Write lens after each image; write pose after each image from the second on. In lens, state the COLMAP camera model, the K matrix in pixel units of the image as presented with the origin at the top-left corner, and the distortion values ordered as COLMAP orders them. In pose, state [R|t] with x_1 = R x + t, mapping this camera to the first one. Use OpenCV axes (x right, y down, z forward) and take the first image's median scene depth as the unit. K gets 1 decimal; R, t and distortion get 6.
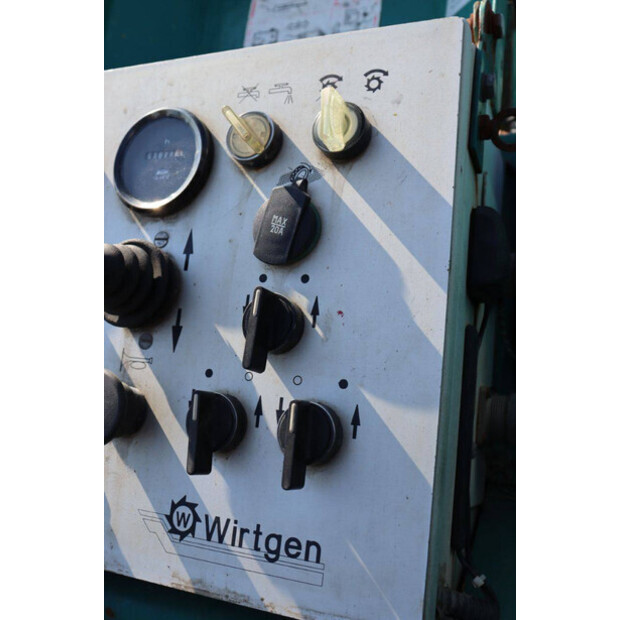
lens RADIAL K [[631.6, 0, 310.0], [0, 631.6, 310.0], [0, 0, 1]] dist [-0.132329, 0.233762]
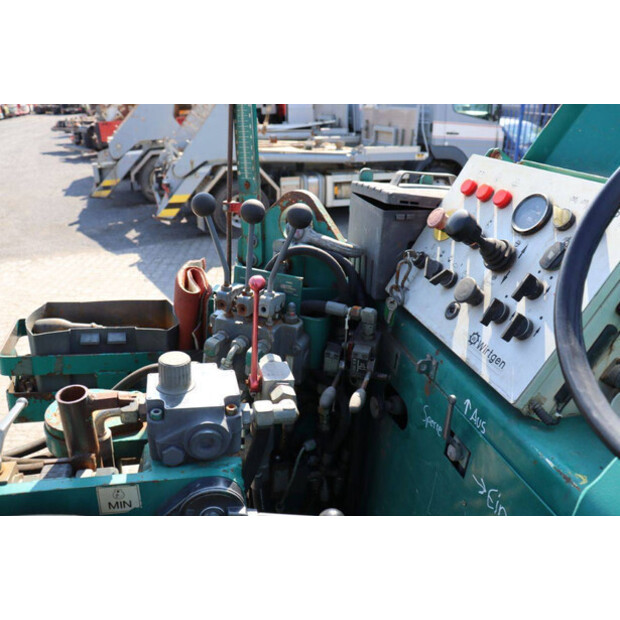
lens RADIAL K [[507.2, 0, 310.0], [0, 507.2, 310.0], [0, 0, 1]] dist [-0.177238, 0.161751]
pose [[0.626083, 0.425706, -0.653295, 0.752367], [-0.339022, 0.903099, 0.263585, -0.126811], [0.702200, 0.056456, 0.709738, -1.138747]]
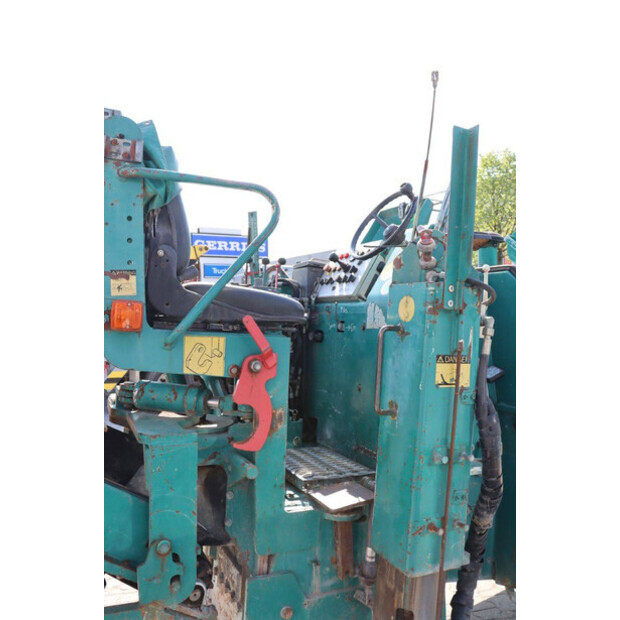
lens RADIAL K [[507.2, 0, 310.0], [0, 507.2, 310.0], [0, 0, 1]] dist [-0.177238, 0.161751]
pose [[0.762894, 0.111272, -0.636876, 4.147440], [-0.294140, 0.936961, -0.188640, 2.121774], [0.575738, 0.331243, 0.747532, -4.632892]]
